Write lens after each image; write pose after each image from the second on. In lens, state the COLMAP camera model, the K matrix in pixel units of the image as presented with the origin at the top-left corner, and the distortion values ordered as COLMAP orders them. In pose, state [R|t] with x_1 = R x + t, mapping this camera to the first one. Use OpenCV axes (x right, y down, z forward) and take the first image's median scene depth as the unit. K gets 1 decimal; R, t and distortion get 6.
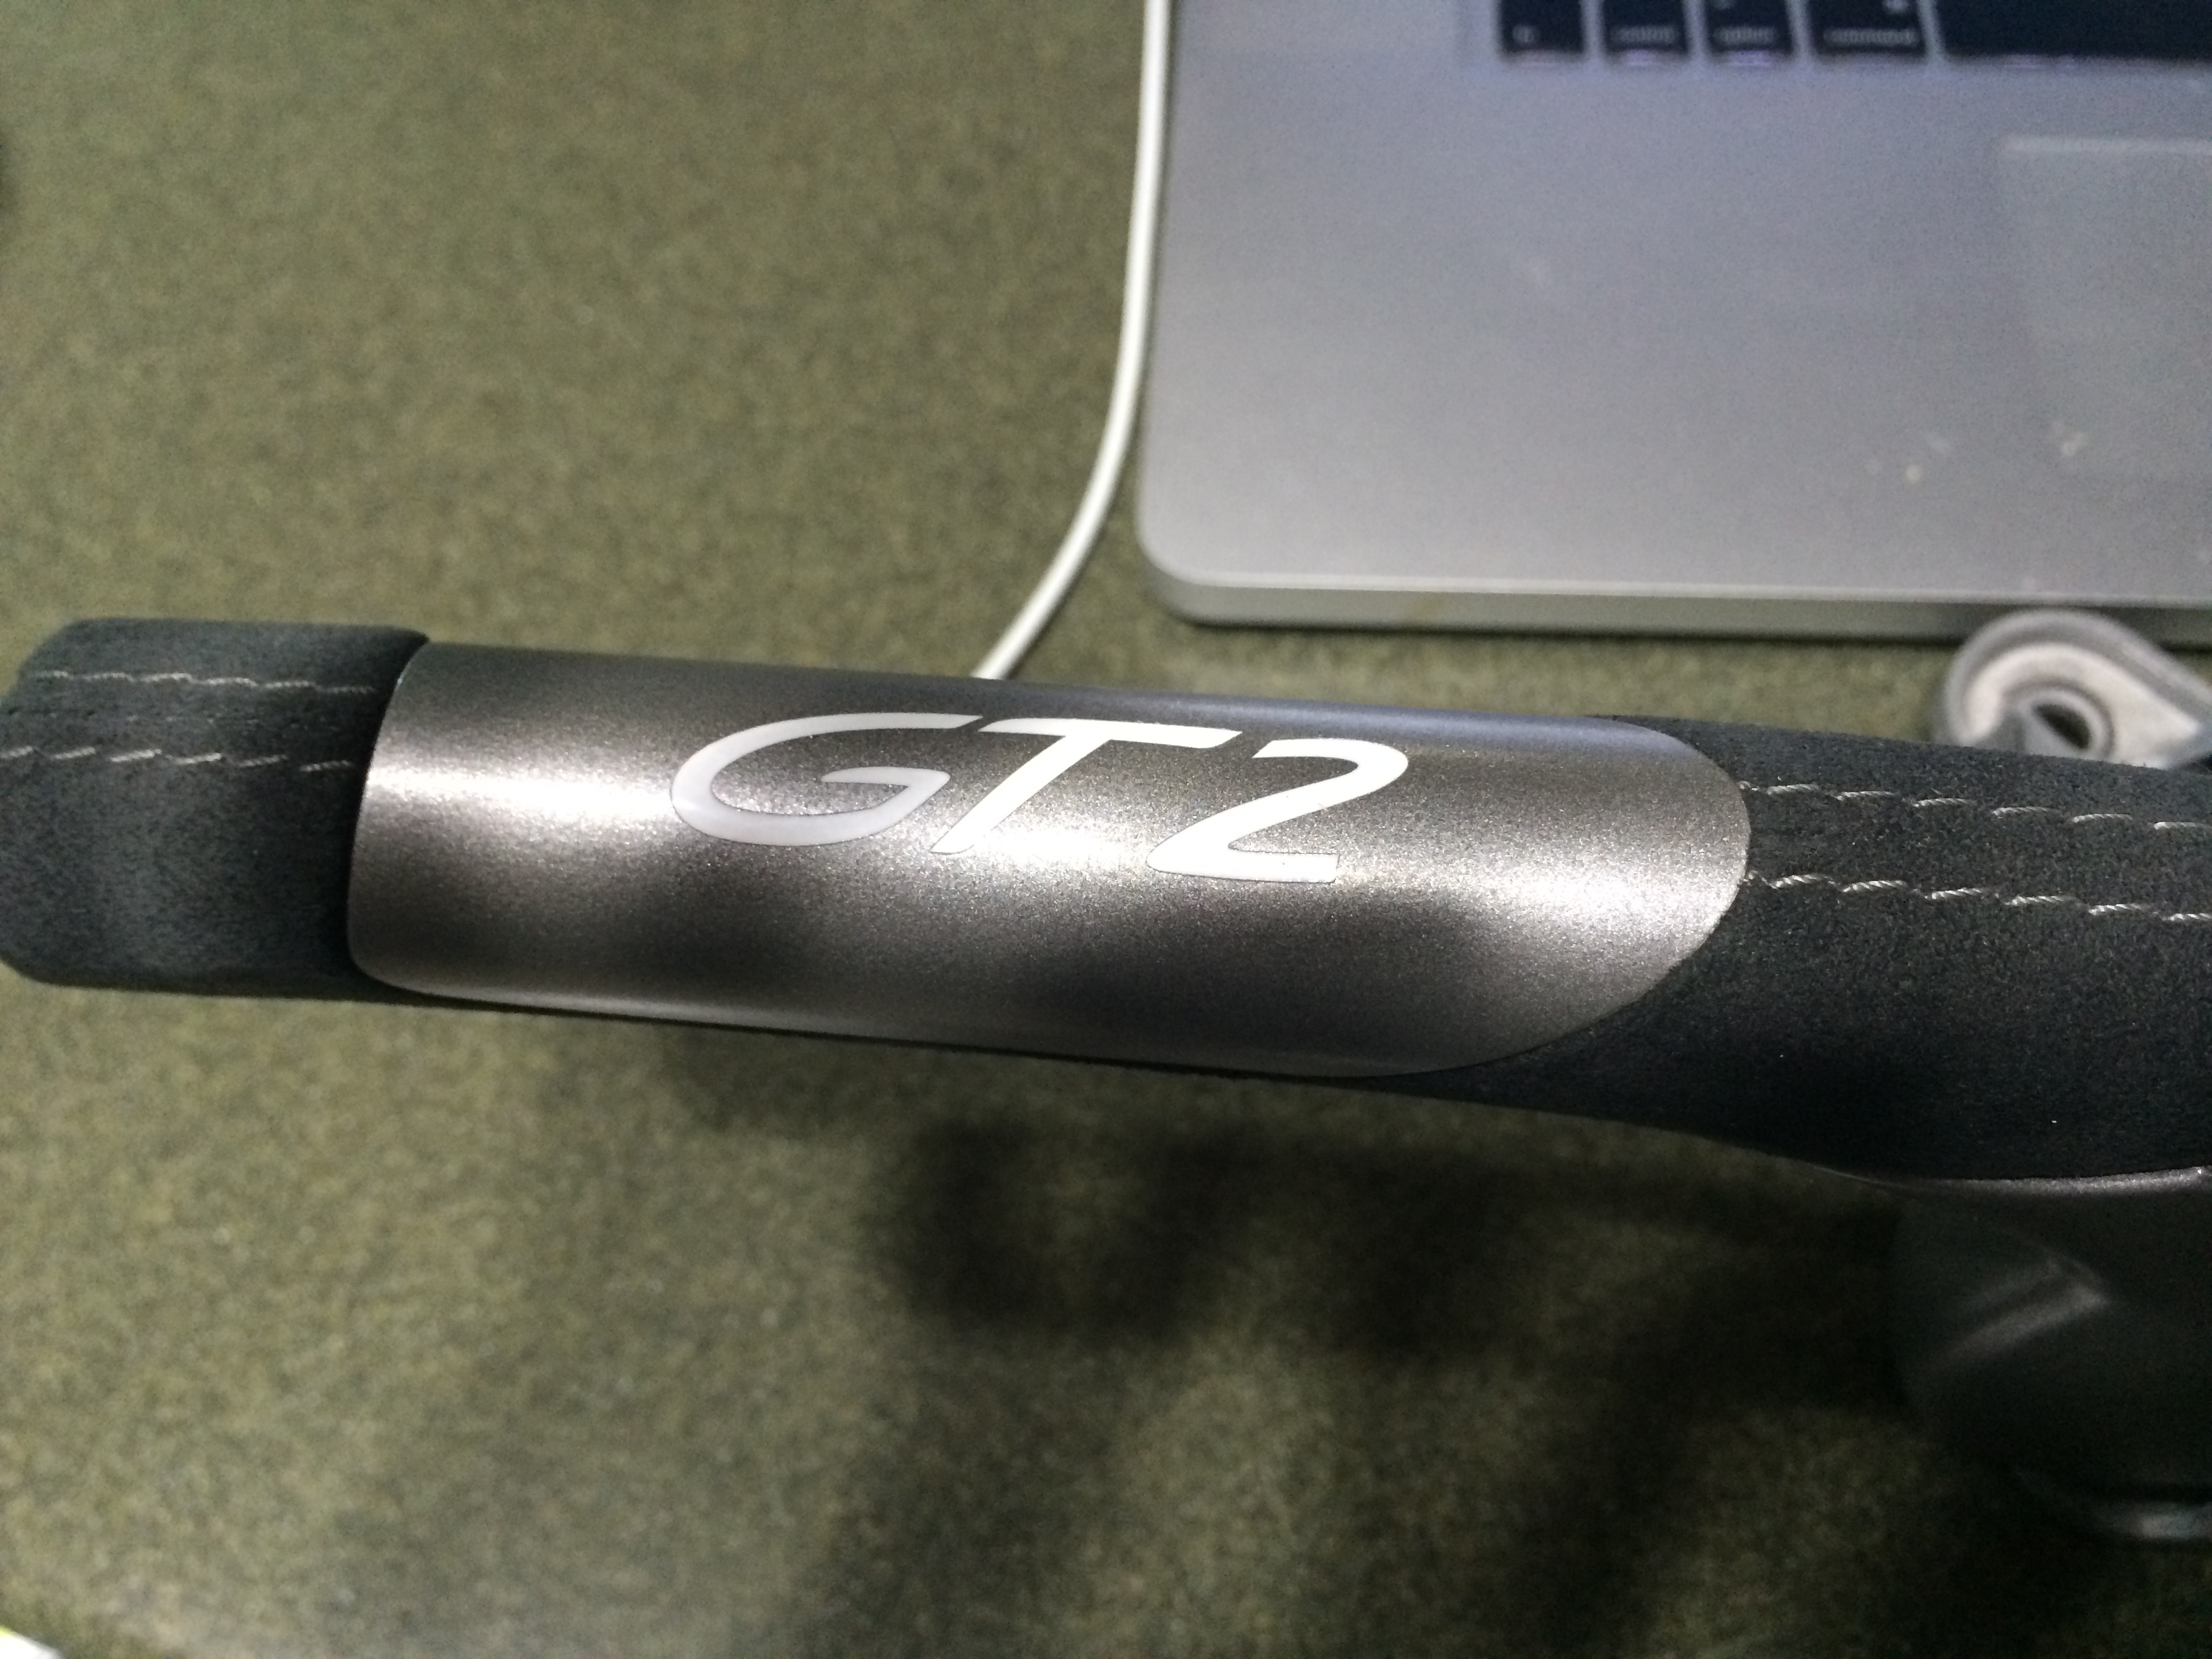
lens RADIAL K [[1879.9, 0, 1096.9], [0, 1879.9, 825.8], [0, 0, 1]] dist [0.045713, -0.075330]
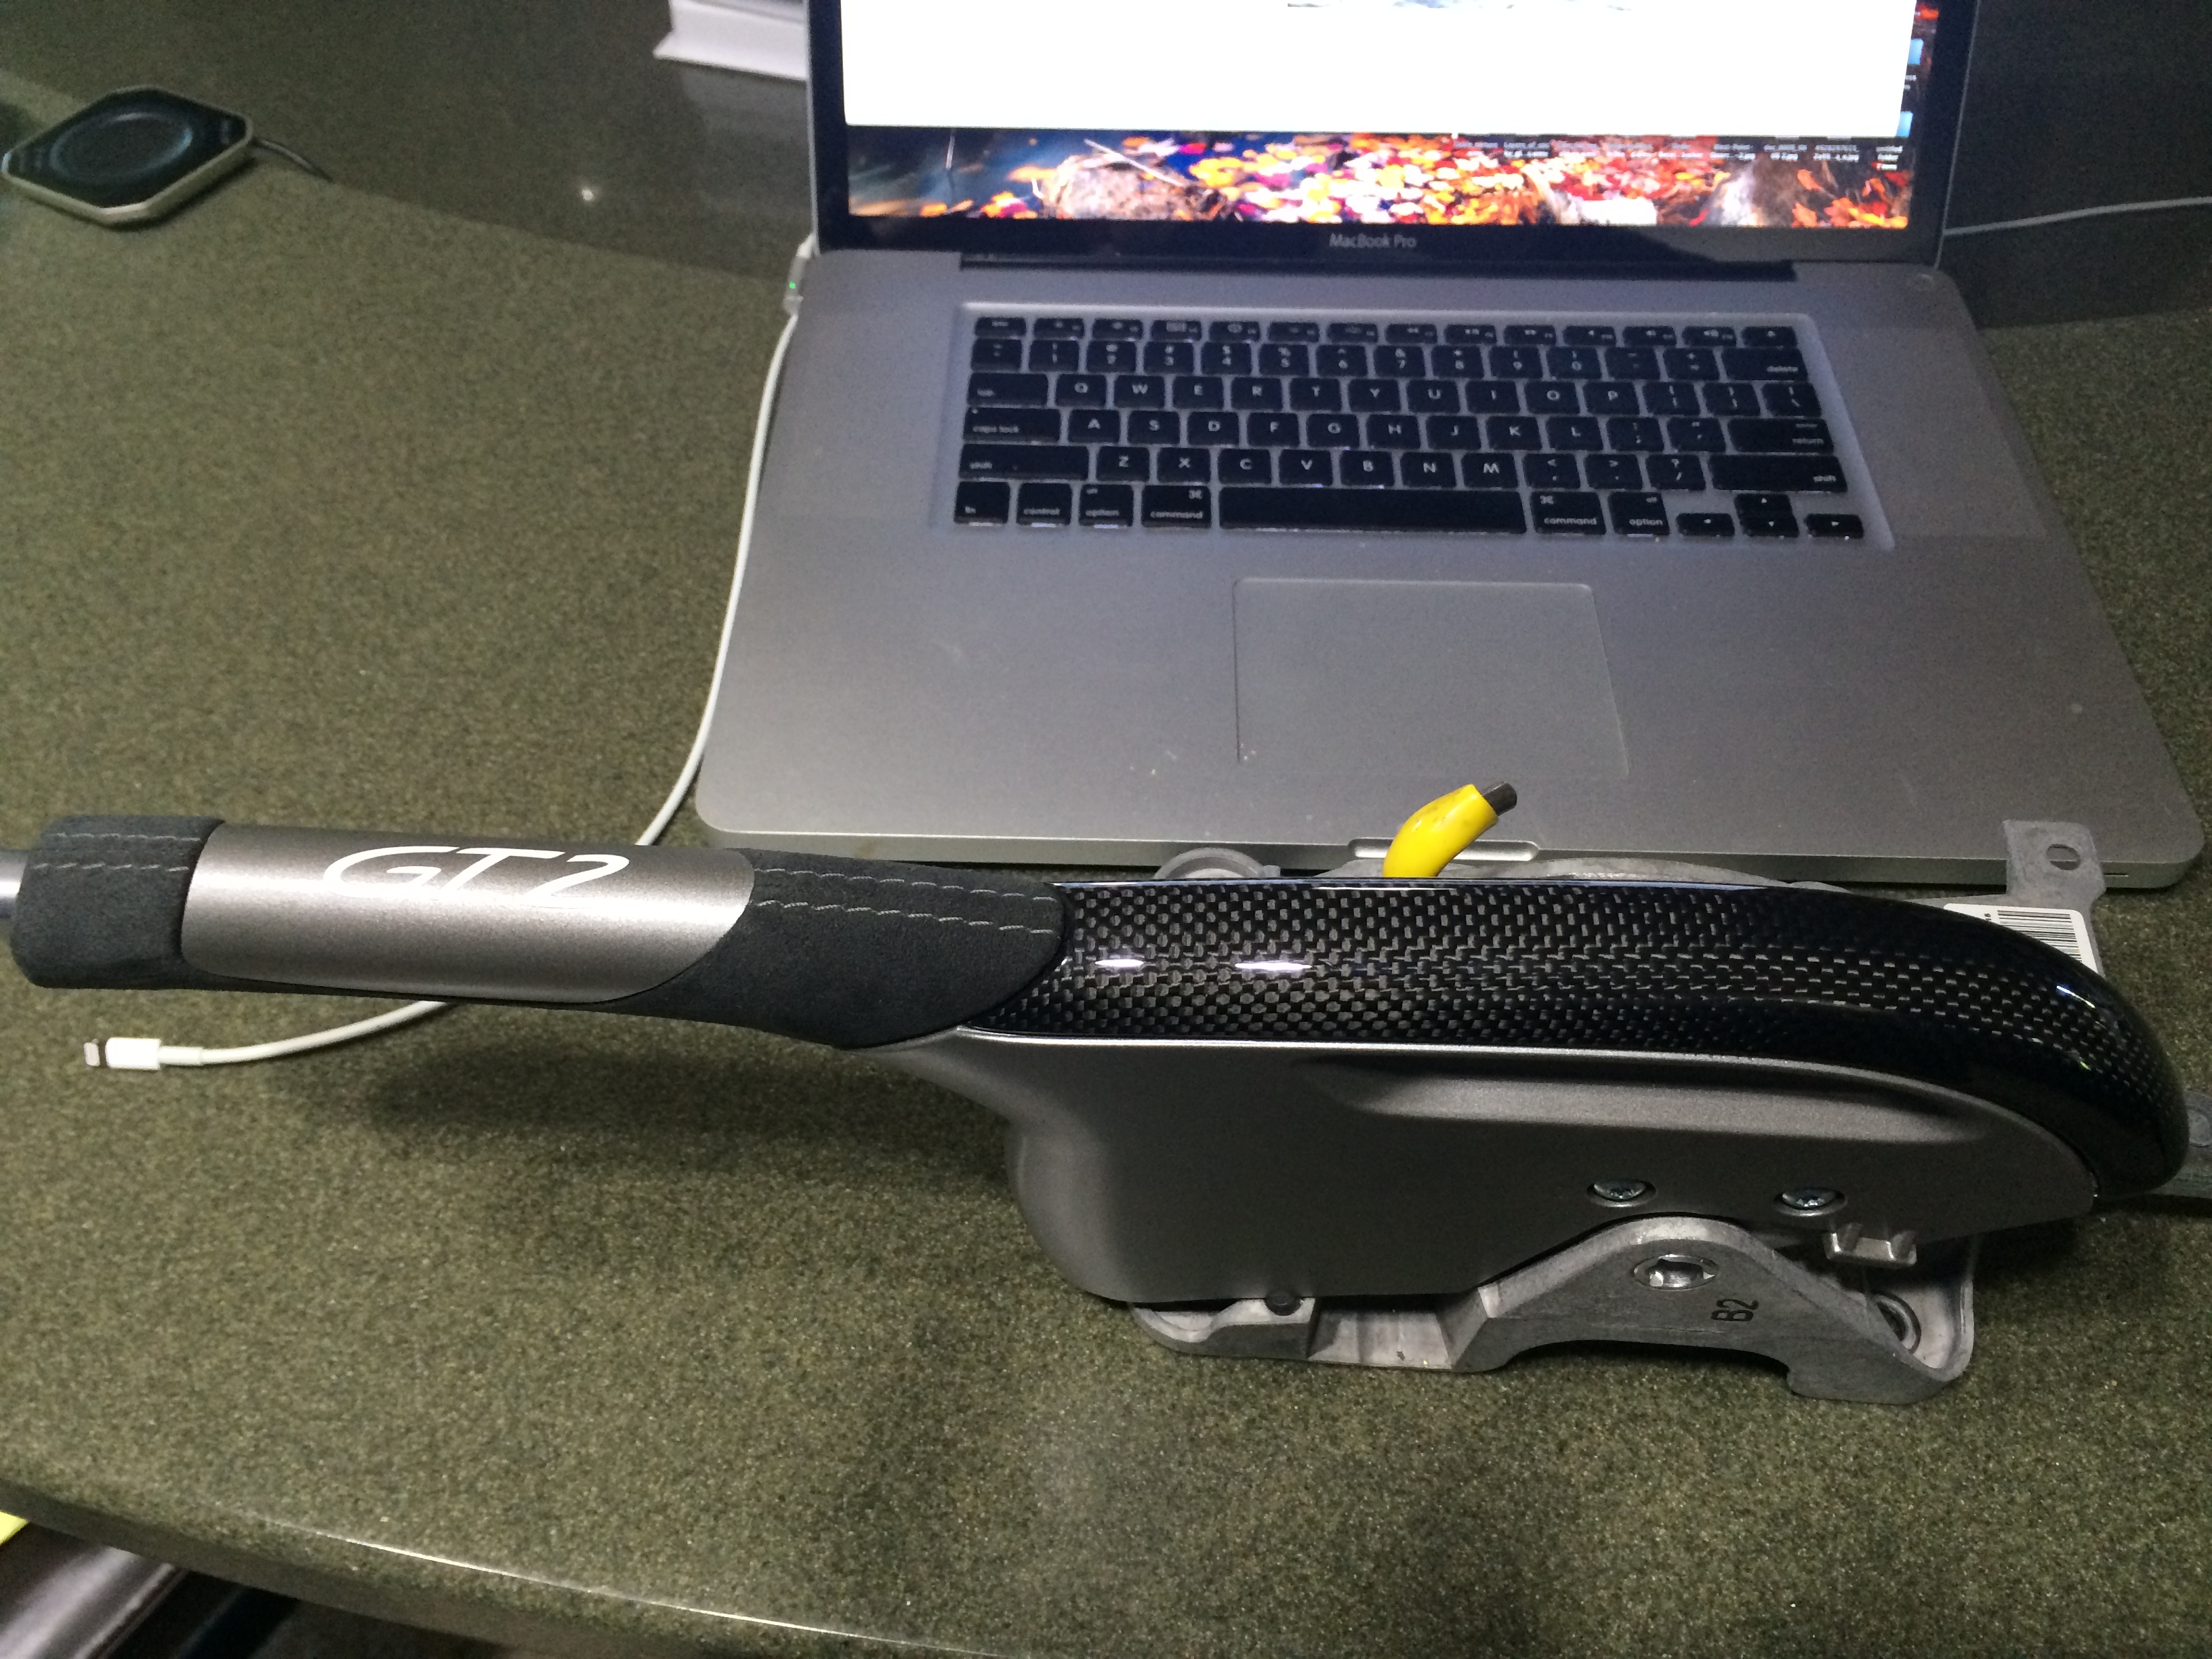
lens RADIAL K [[1879.9, 0, 1115.3], [0, 1879.9, 844.5], [0, 0, 1]] dist [0.045713, -0.075330]
pose [[0.996852, -0.001301, 0.079268, 0.303113], [0.014233, 0.986557, -0.162797, 0.177707], [-0.077991, 0.163413, 0.983470, -0.751526]]
